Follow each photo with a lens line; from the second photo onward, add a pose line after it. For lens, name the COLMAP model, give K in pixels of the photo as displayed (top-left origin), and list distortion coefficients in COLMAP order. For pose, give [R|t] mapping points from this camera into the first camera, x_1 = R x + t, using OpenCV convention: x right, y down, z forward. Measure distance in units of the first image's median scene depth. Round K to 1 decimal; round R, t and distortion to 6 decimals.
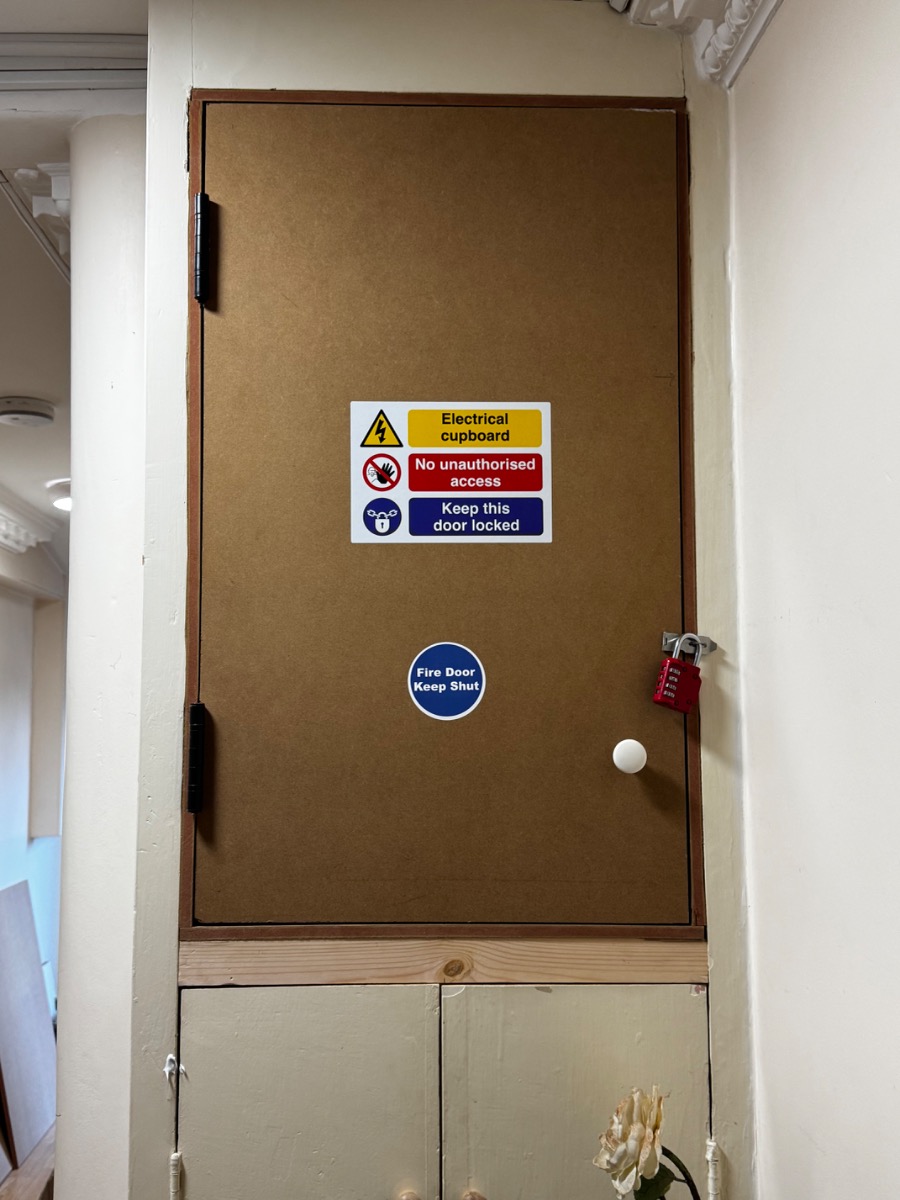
lens RADIAL K [[1219.3, 0, 450.0], [0, 1219.3, 600.0], [0, 0, 1]] dist [0.058345, -0.008076]
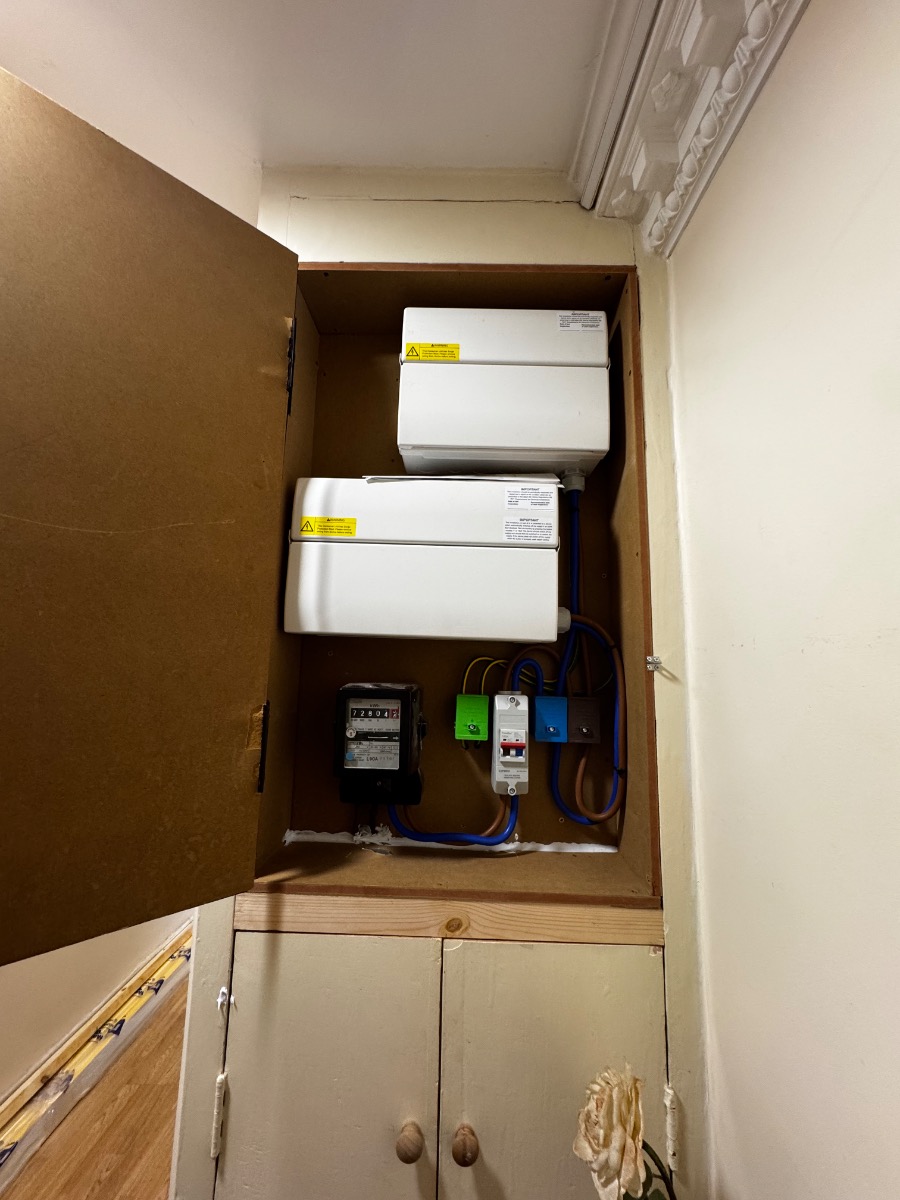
lens RADIAL K [[483.3, 0, 450.0], [0, 483.3, 600.0], [0, 0, 1]] dist [0.000248, 0.000166]
pose [[0.997516, 0.015151, -0.068790, 0.027602], [-0.017899, 0.999059, -0.039504, -0.005821], [0.068127, 0.040637, 0.996849, 0.505326]]
